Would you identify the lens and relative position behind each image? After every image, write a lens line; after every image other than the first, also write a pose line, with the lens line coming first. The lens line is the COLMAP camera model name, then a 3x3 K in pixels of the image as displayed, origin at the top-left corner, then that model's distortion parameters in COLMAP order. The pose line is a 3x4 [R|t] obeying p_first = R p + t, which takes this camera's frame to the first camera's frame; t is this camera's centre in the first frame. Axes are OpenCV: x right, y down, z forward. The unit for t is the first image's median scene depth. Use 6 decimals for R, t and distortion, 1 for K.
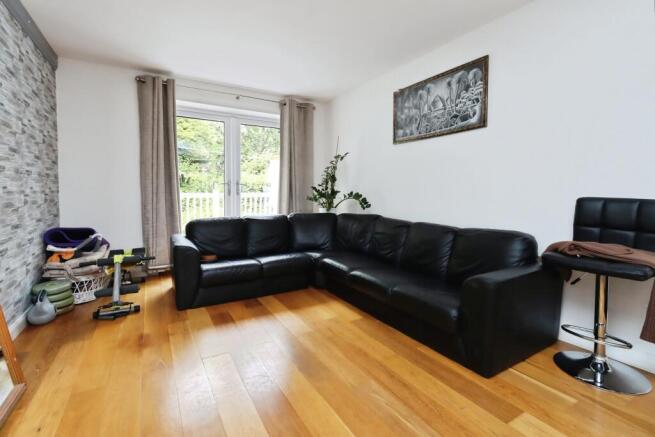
lens RADIAL K [[304.3, 0, 328.3], [0, 304.3, 204.9], [0, 0, 1]] dist [0.000388, -0.001171]
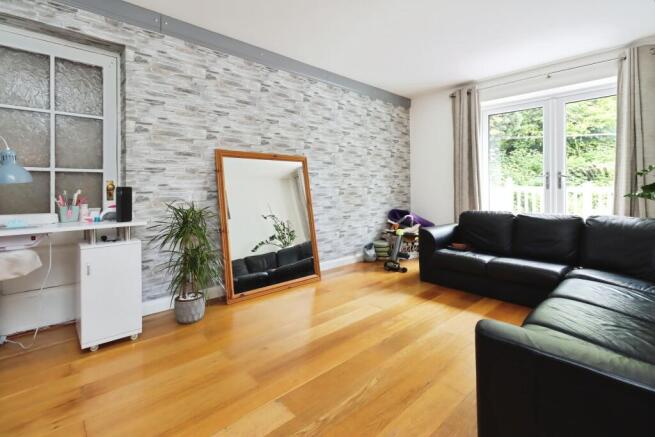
lens RADIAL K [[304.3, 0, 331.8], [0, 304.3, 186.0], [0, 0, 1]] dist [0.000388, -0.001171]
pose [[0.214254, -0.006838, -0.976754, 0.593392], [-0.029760, 0.999466, -0.013525, -0.014059], [0.976324, 0.031966, 0.213936, 0.313121]]
